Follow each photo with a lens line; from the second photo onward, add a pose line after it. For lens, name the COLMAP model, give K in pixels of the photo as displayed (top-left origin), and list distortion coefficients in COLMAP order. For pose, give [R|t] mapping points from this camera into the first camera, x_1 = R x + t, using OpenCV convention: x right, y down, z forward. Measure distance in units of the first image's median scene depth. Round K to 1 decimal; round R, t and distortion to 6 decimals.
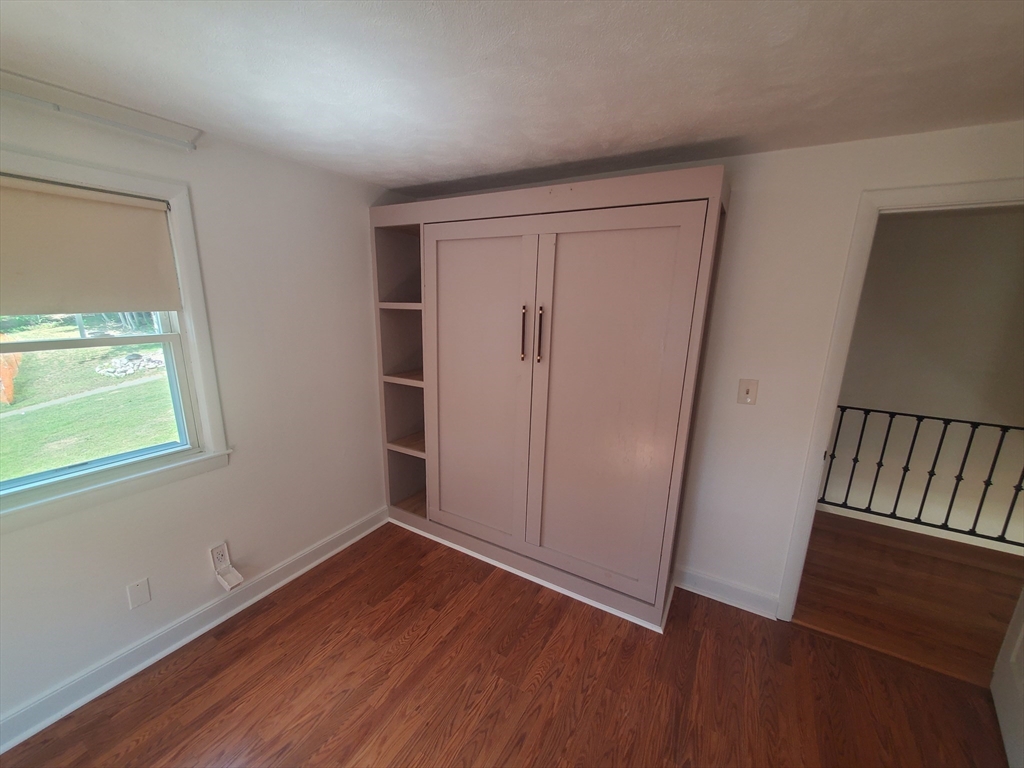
lens RADIAL K [[406.2, 0, 506.4], [0, 406.2, 396.3], [0, 0, 1]] dist [0.001364, 0.000170]
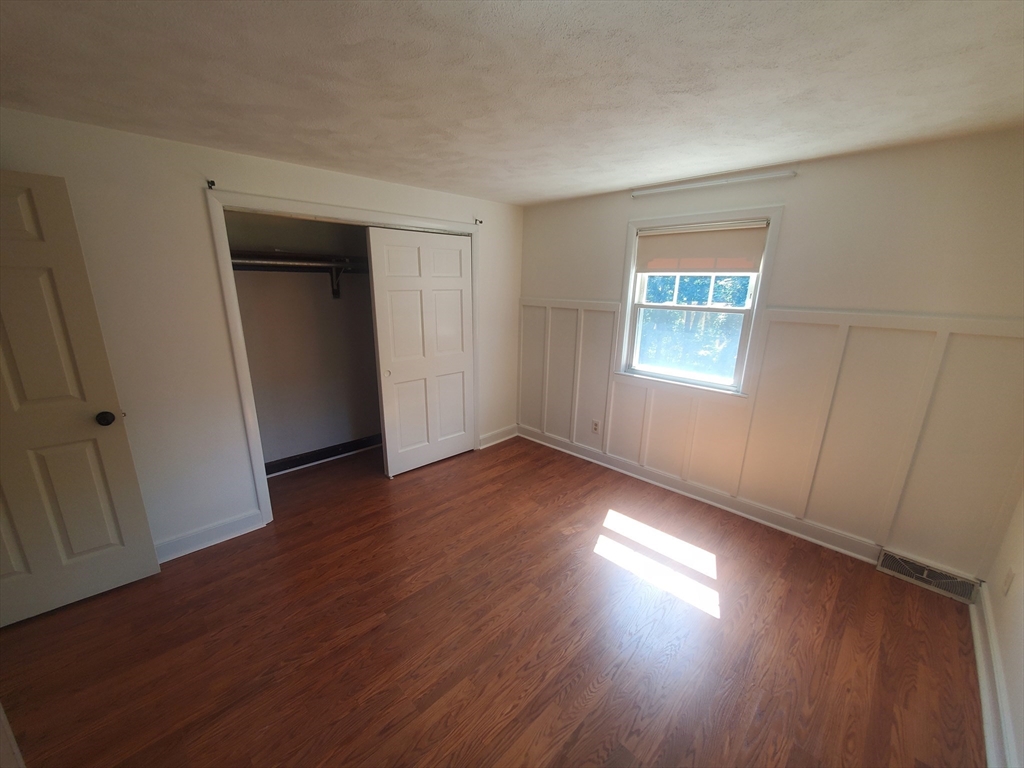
lens RADIAL K [[406.2, 0, 506.4], [0, 406.2, 396.3], [0, 0, 1]] dist [0.001364, 0.000170]
pose [[-0.967529, -0.098438, 0.232806, -0.279984], [0.027181, 0.875187, 0.483021, -0.225810], [-0.251296, 0.473664, -0.844093, 0.978624]]
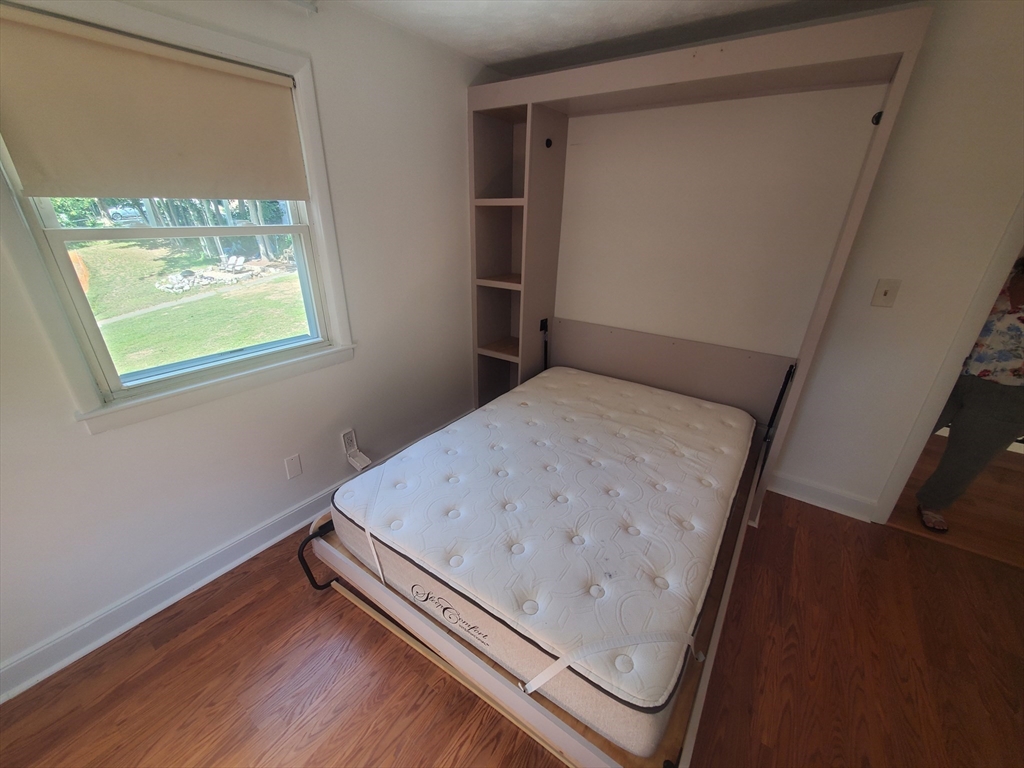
lens RADIAL K [[406.2, 0, 506.4], [0, 406.2, 396.3], [0, 0, 1]] dist [0.001364, 0.000170]
pose [[0.996502, 0.029705, -0.078112, -0.183667], [-0.014701, 0.982429, 0.186057, 0.057606], [0.082266, -0.184258, 0.979429, -0.026309]]
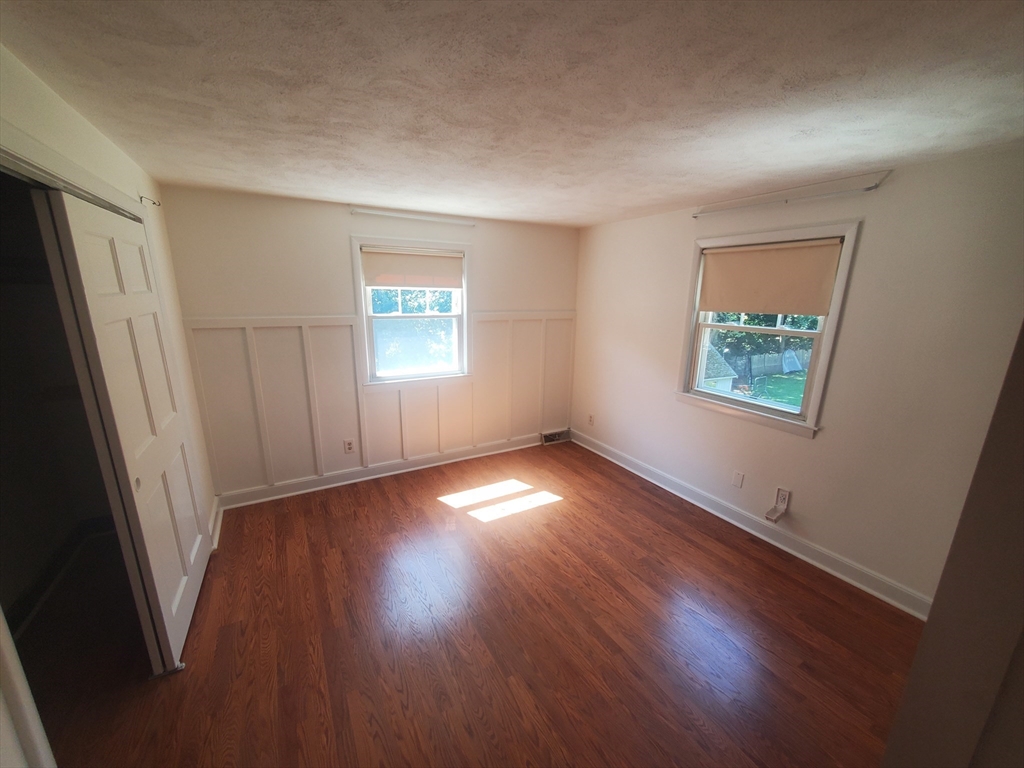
lens RADIAL K [[402.2, 0, 506.0], [0, 402.2, 396.5], [0, 0, 1]] dist [-0.019379, -0.000020]
pose [[-0.496808, 0.194036, -0.845891, 0.748809], [-0.223628, 0.913150, 0.340805, -0.146989], [0.838553, 0.358480, -0.410269, 0.615807]]
